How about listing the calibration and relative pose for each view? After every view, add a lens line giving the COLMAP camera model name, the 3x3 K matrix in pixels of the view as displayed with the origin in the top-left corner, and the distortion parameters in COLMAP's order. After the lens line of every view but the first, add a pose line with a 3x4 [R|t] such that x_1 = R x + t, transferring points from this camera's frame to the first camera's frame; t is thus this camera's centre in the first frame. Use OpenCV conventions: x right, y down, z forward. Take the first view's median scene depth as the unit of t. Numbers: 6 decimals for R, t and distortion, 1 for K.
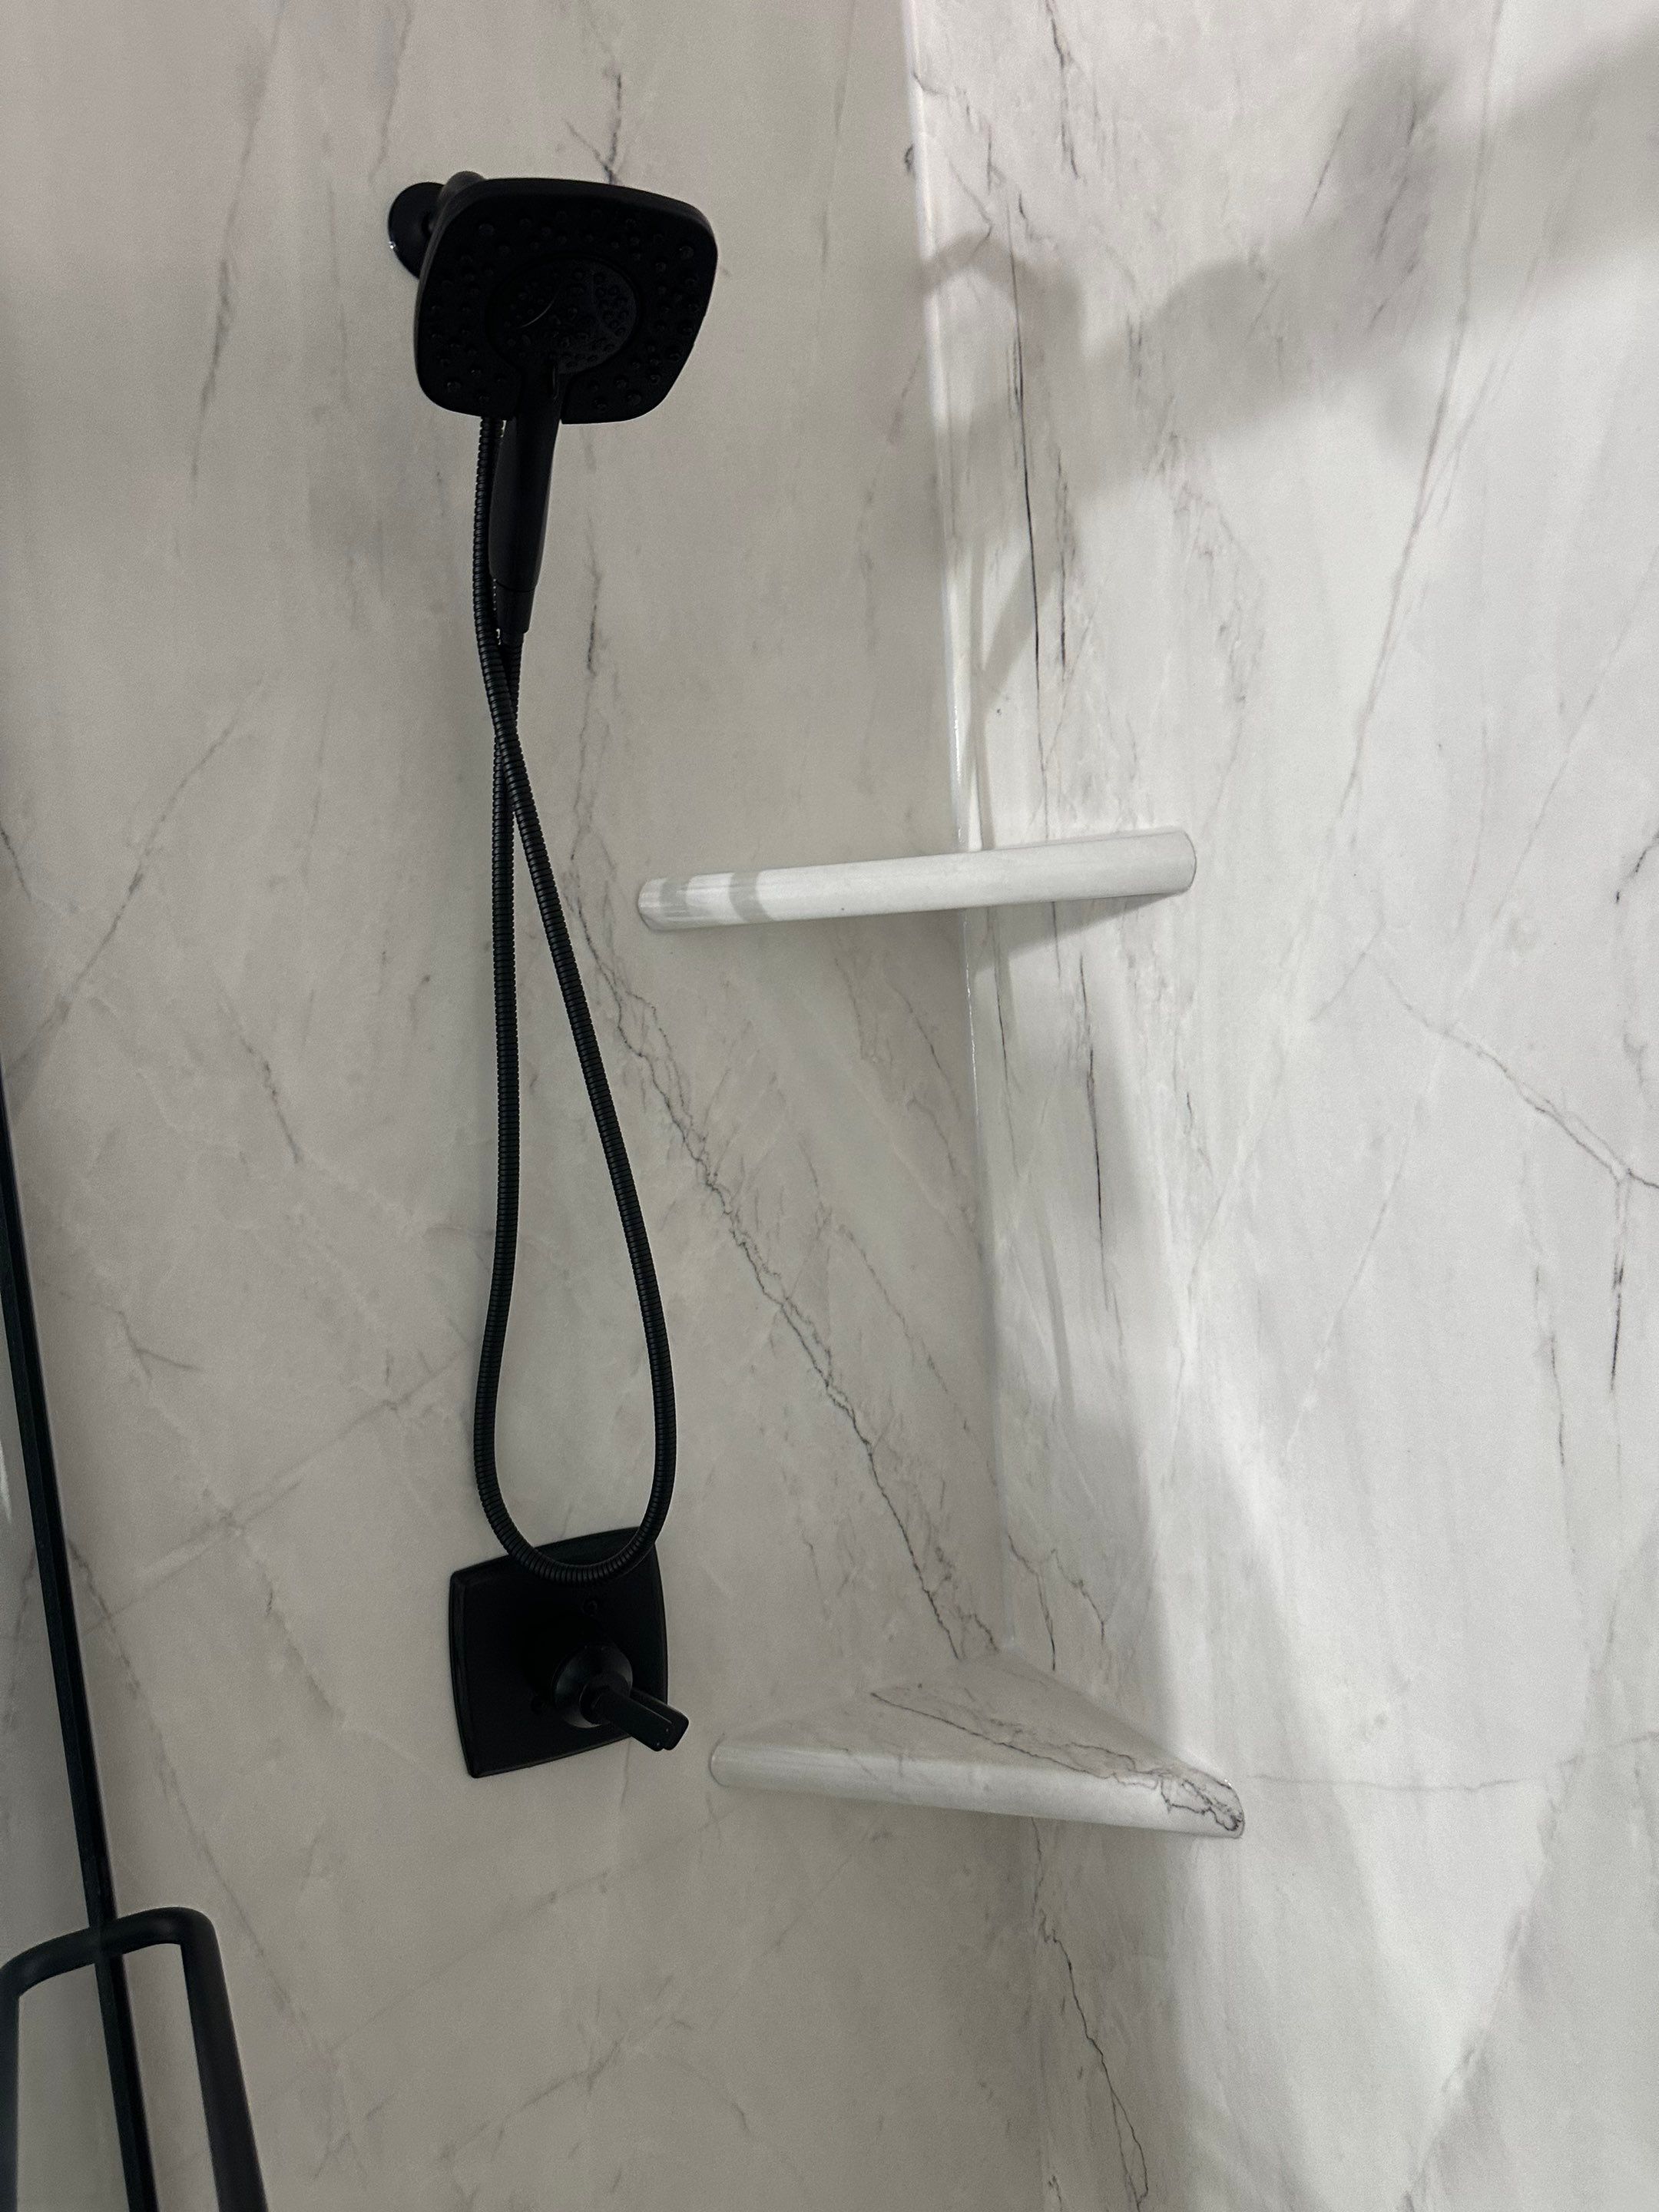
lens RADIAL K [[1564.4, 0, 832.4], [0, 1564.4, 1114.9], [0, 0, 1]] dist [0.139230, -0.226813]
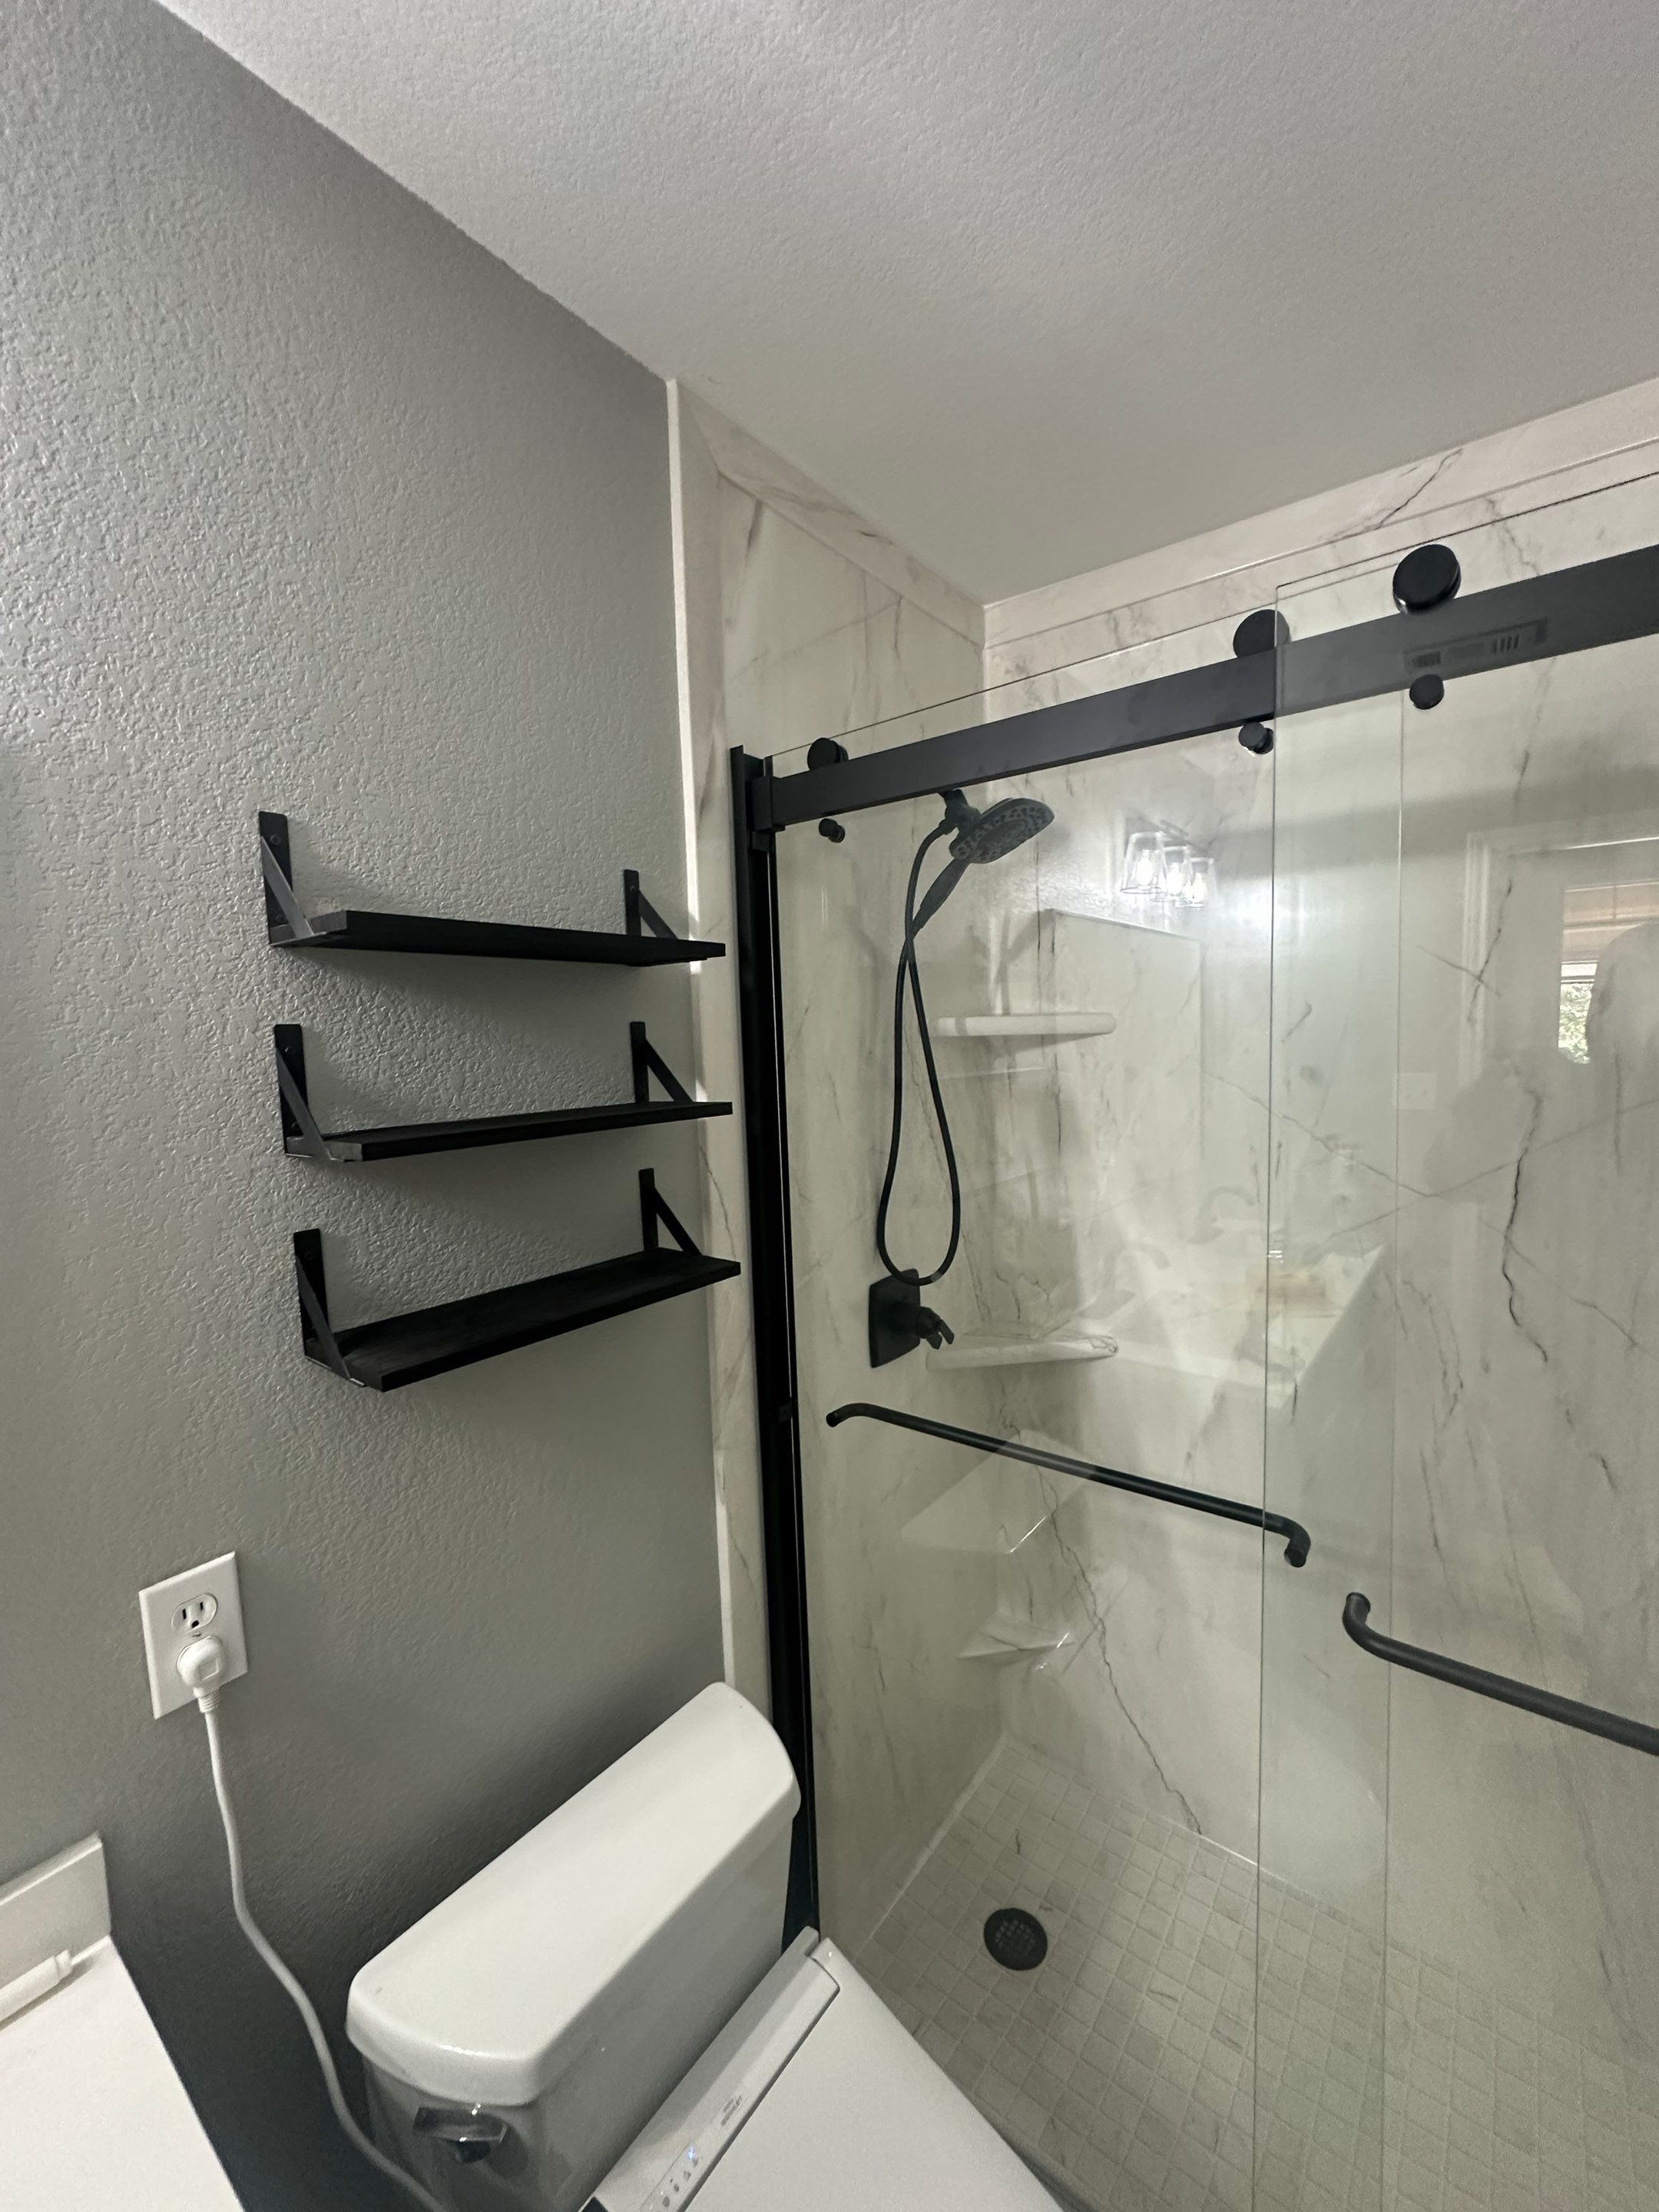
lens RADIAL K [[887.0, 0, 828.2], [0, 887.0, 1110.1], [0, 0, 1]] dist [-0.003434, 0.000560]
pose [[0.907333, 0.011310, 0.420261, -0.912760], [0.012725, 0.998441, -0.054344, 0.085063], [-0.420221, 0.054656, 0.905774, -0.281115]]
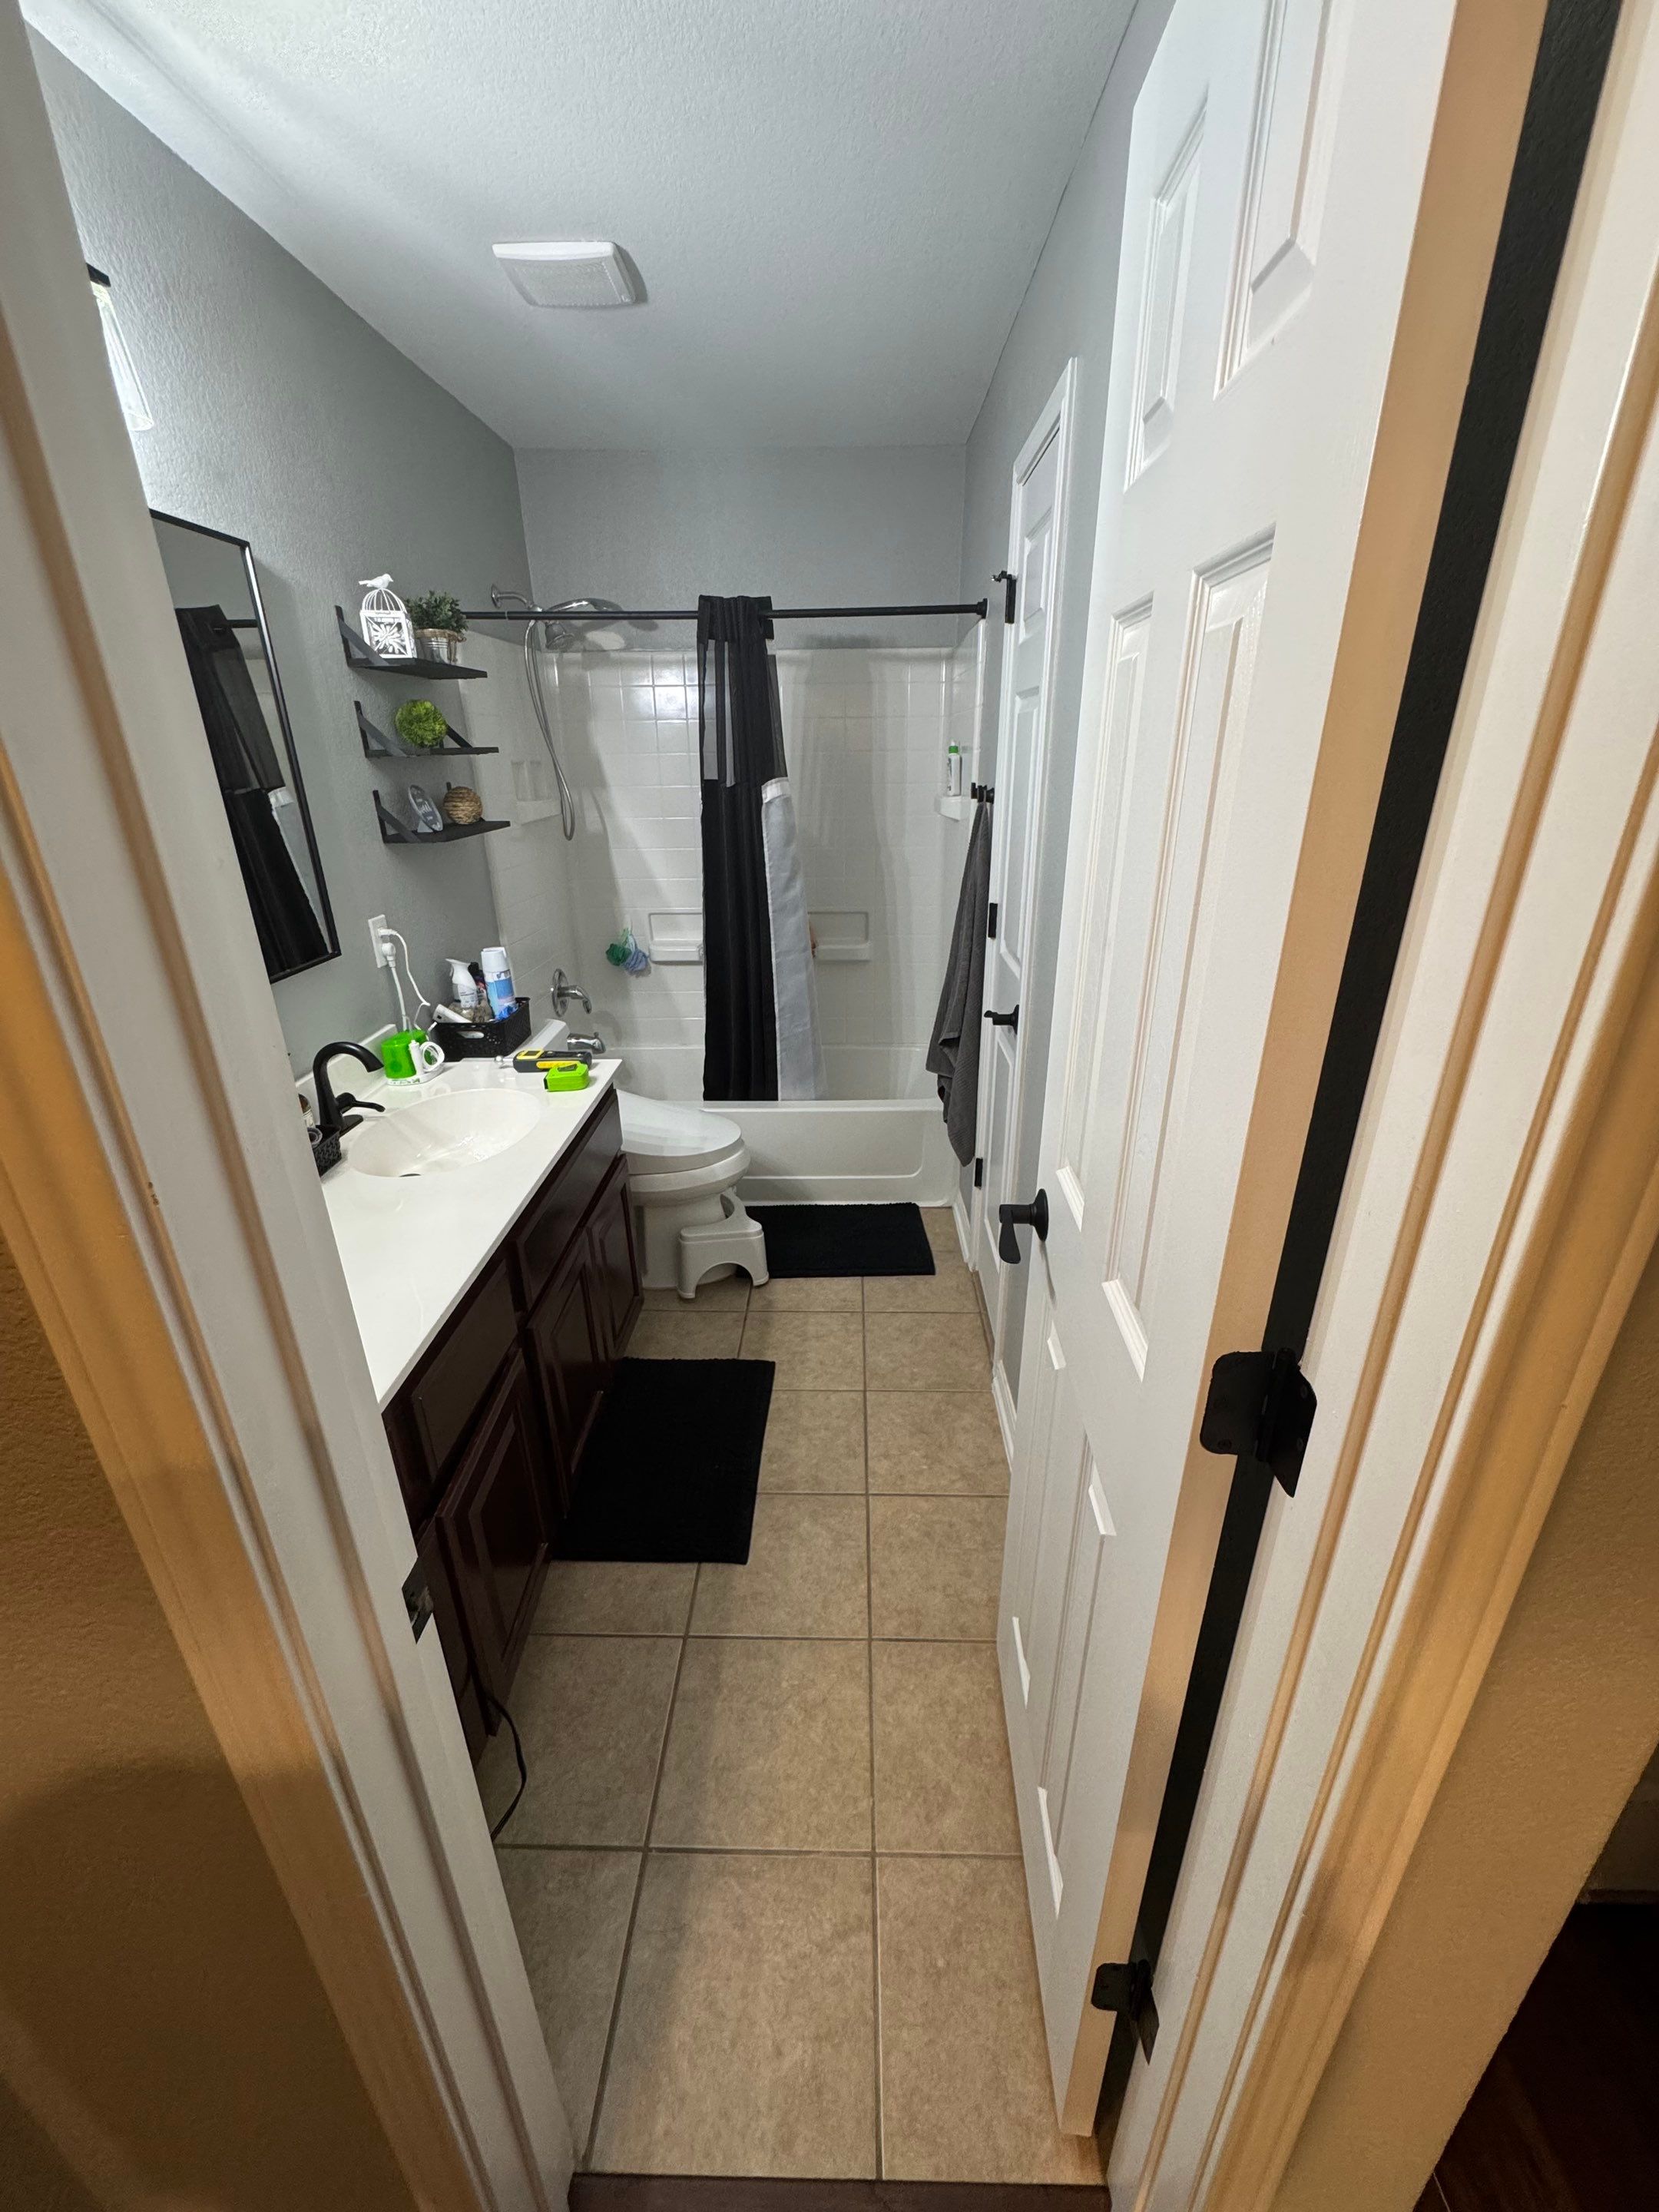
lens RADIAL K [[887.0, 0, 828.2], [0, 887.0, 1110.1], [0, 0, 1]] dist [-0.003434, 0.000560]
pose [[0.474609, -0.273470, 0.836636, -2.351139], [0.081269, 0.960065, 0.267713, 0.376054], [-0.876437, -0.059066, 0.477880, -1.229962]]
